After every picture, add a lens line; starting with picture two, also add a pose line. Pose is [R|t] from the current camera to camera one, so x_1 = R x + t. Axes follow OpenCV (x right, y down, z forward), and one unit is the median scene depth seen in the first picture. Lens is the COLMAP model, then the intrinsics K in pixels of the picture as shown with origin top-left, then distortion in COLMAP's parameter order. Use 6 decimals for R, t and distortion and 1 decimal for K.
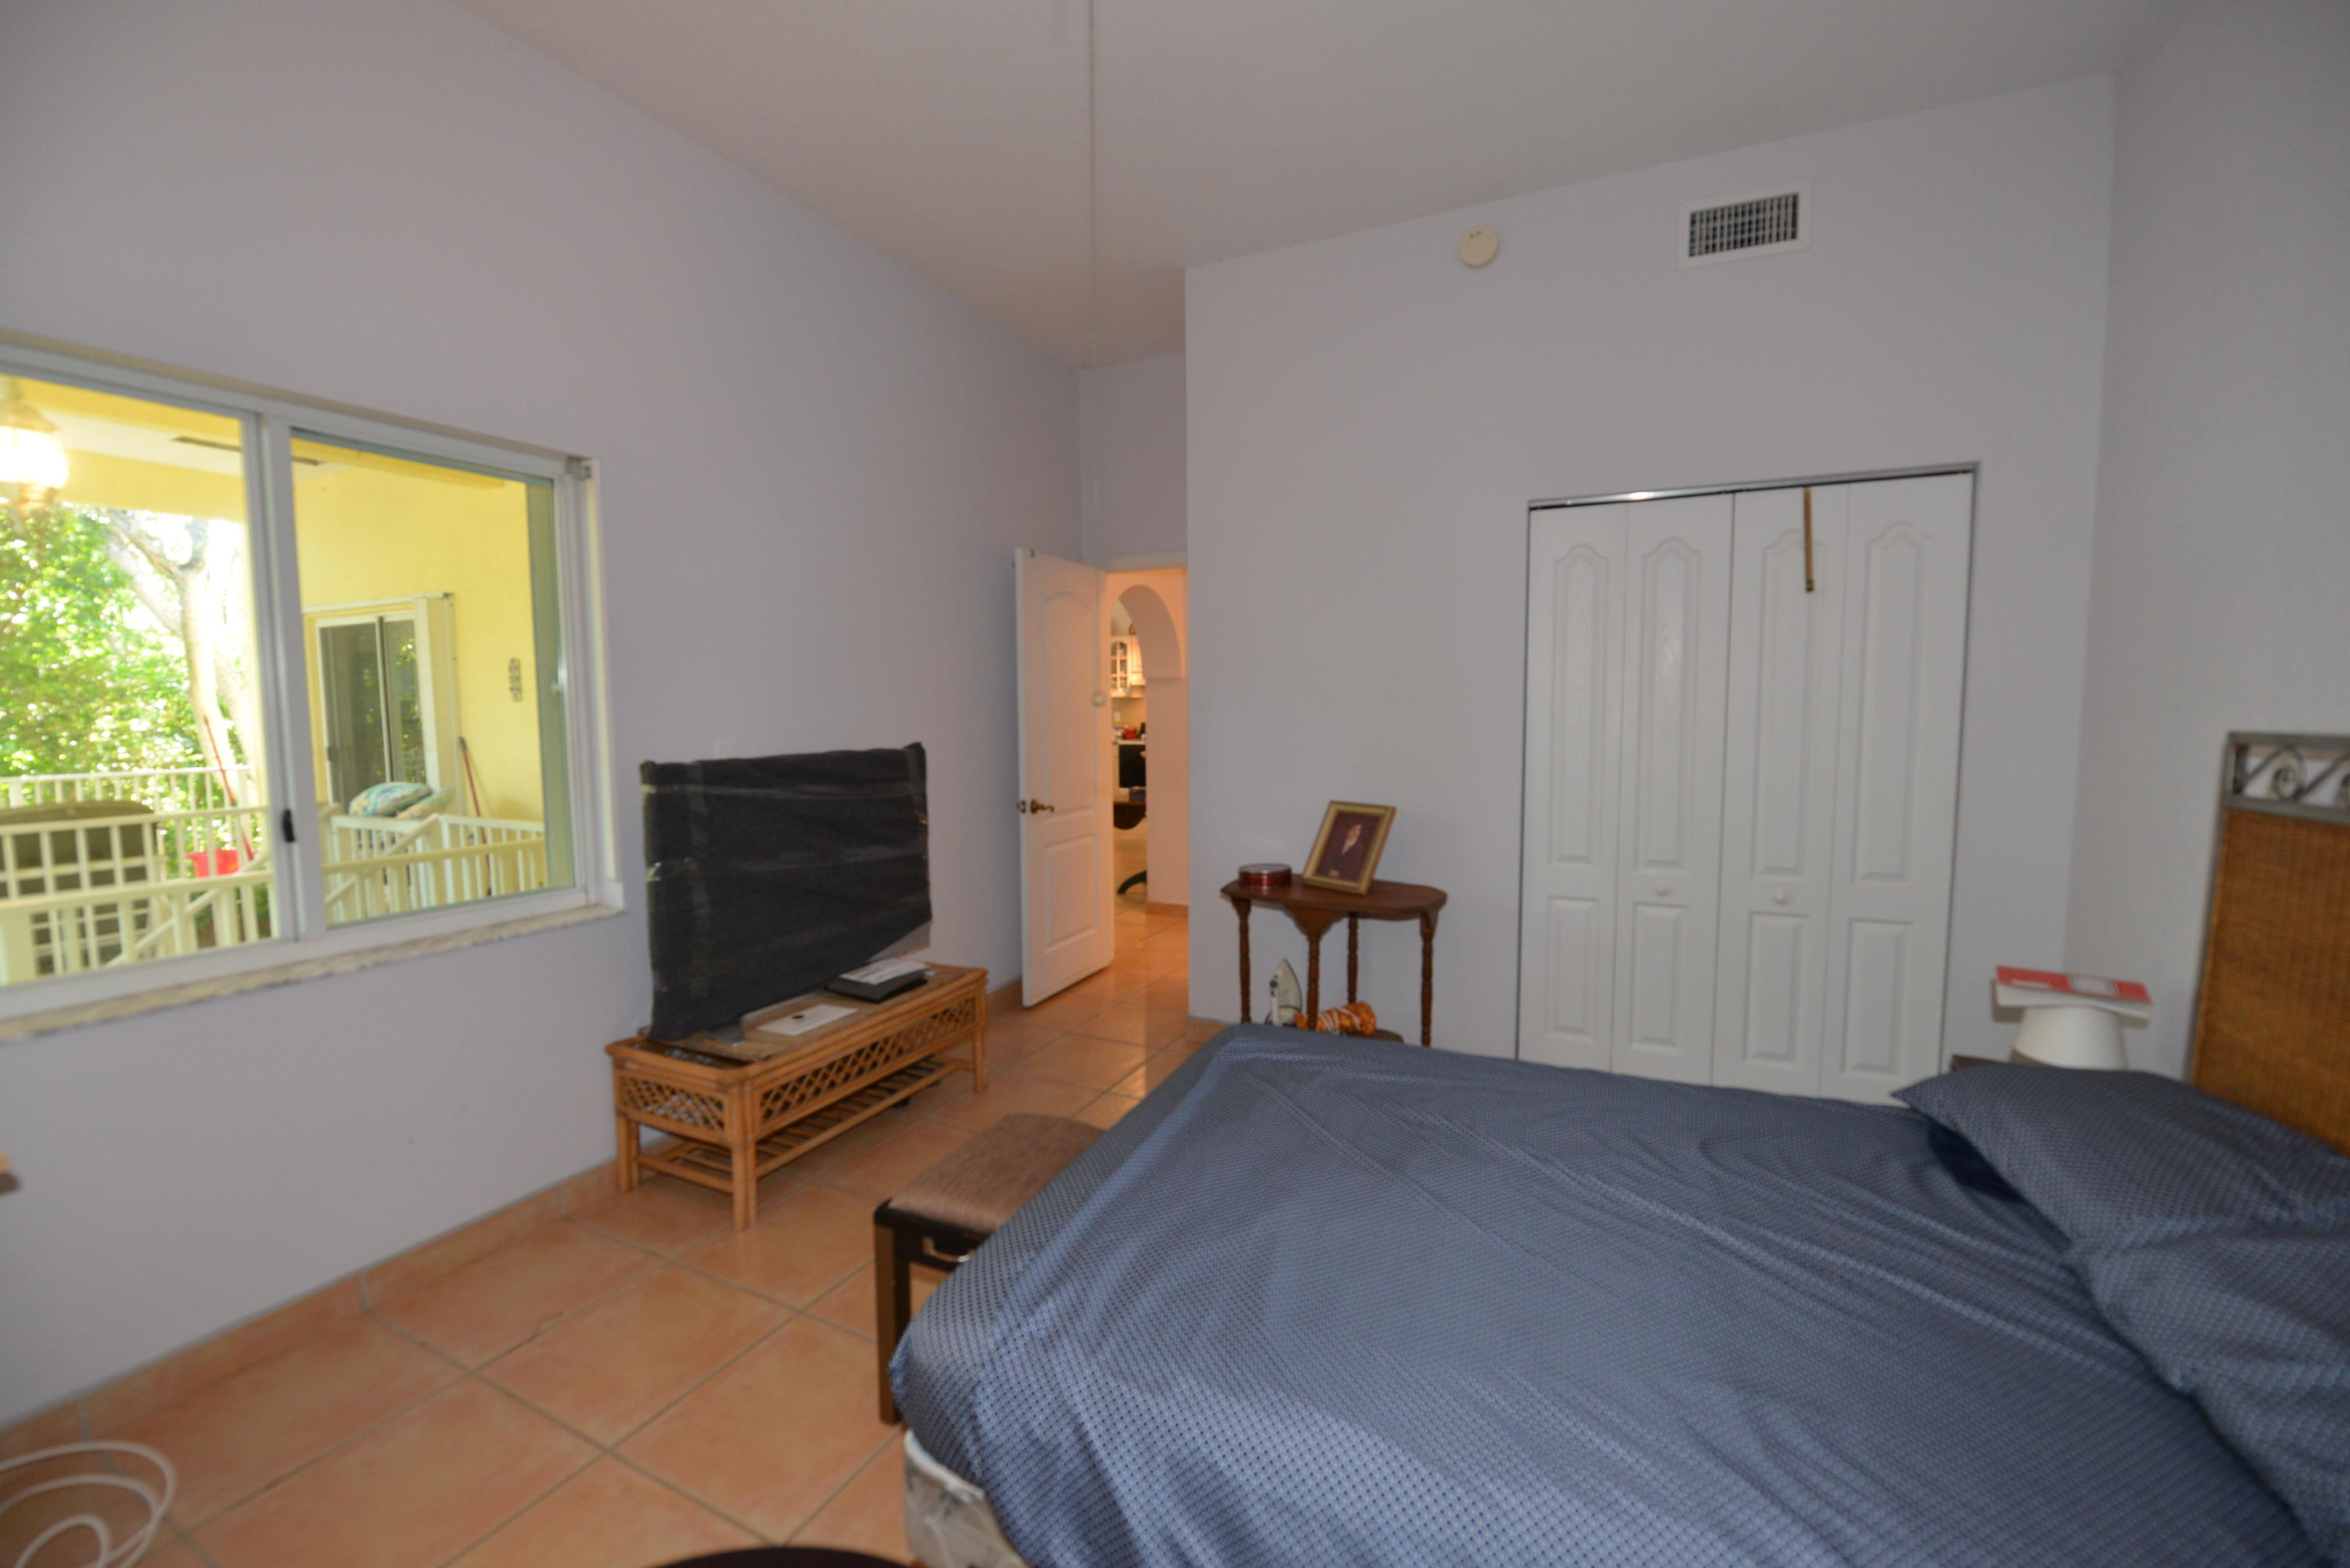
lens RADIAL K [[944.4, 0, 1172.1], [0, 944.4, 778.4], [0, 0, 1]] dist [-0.015696, -0.001070]
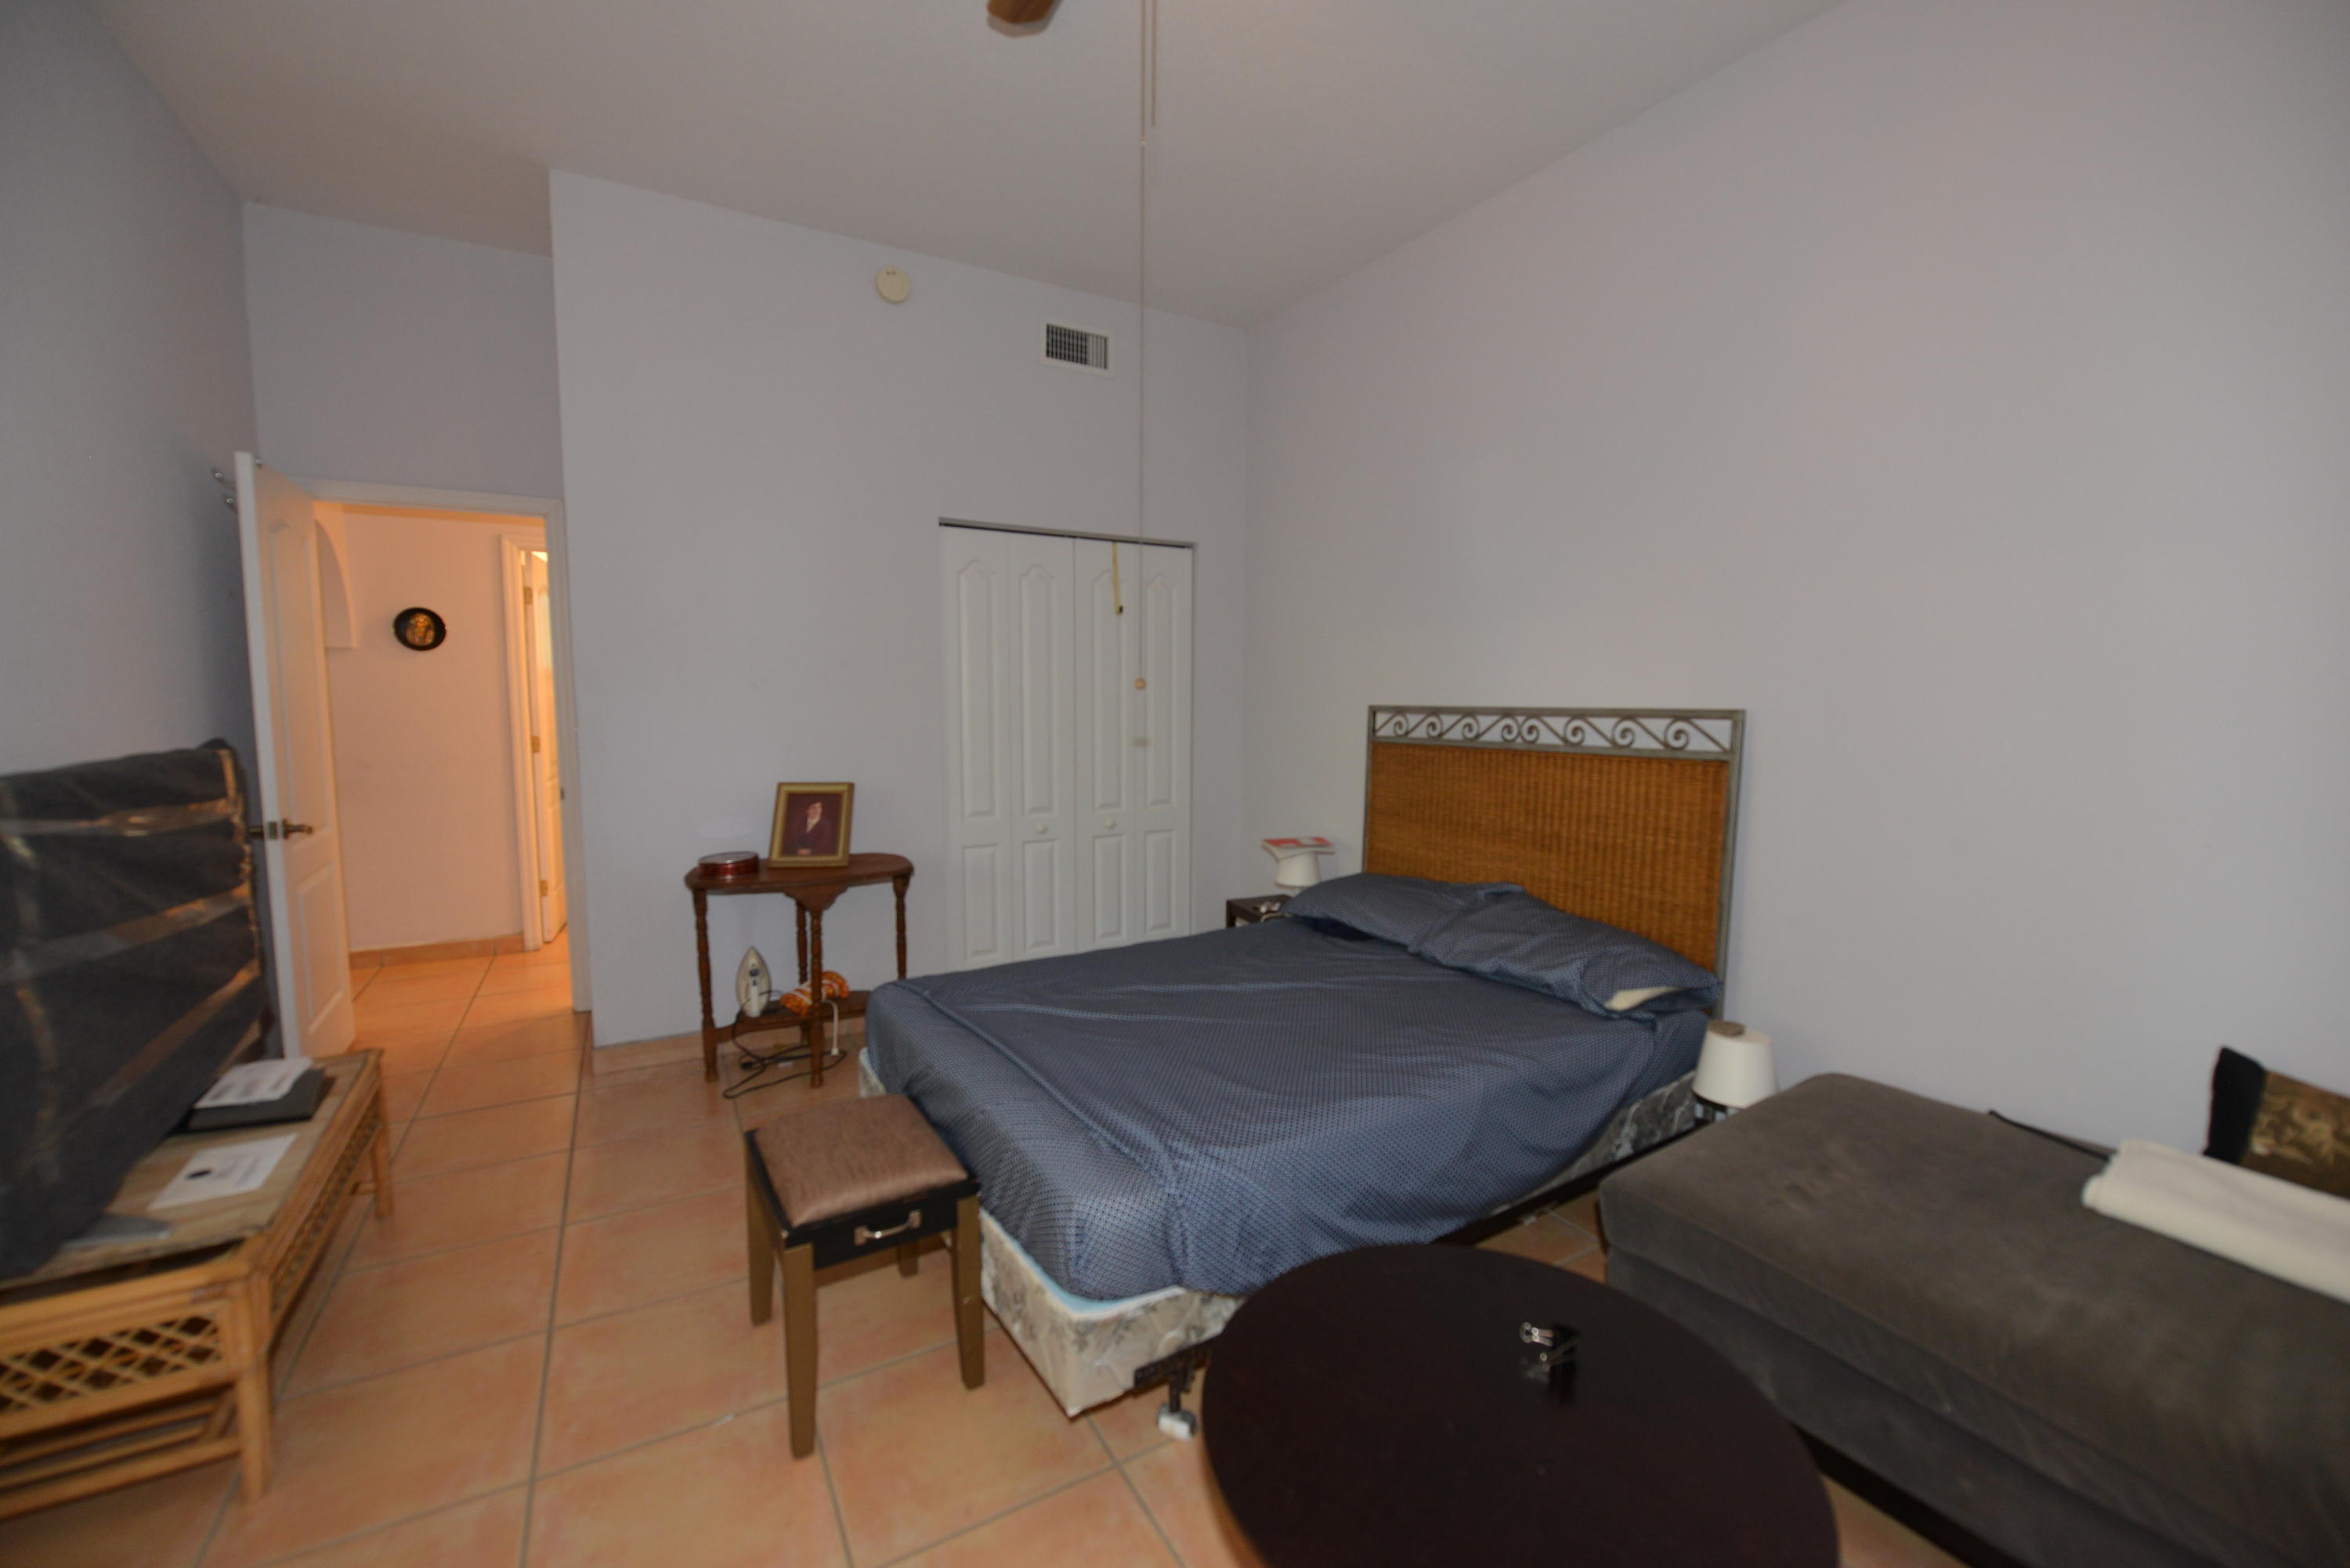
lens RADIAL K [[944.4, 0, 1171.0], [0, 944.4, 784.3], [0, 0, 1]] dist [-0.015696, -0.001070]
pose [[0.558242, -0.072566, 0.826499, -0.504124], [0.054919, 0.997215, 0.050461, -0.002827], [-0.827858, 0.017221, 0.560673, 0.102781]]
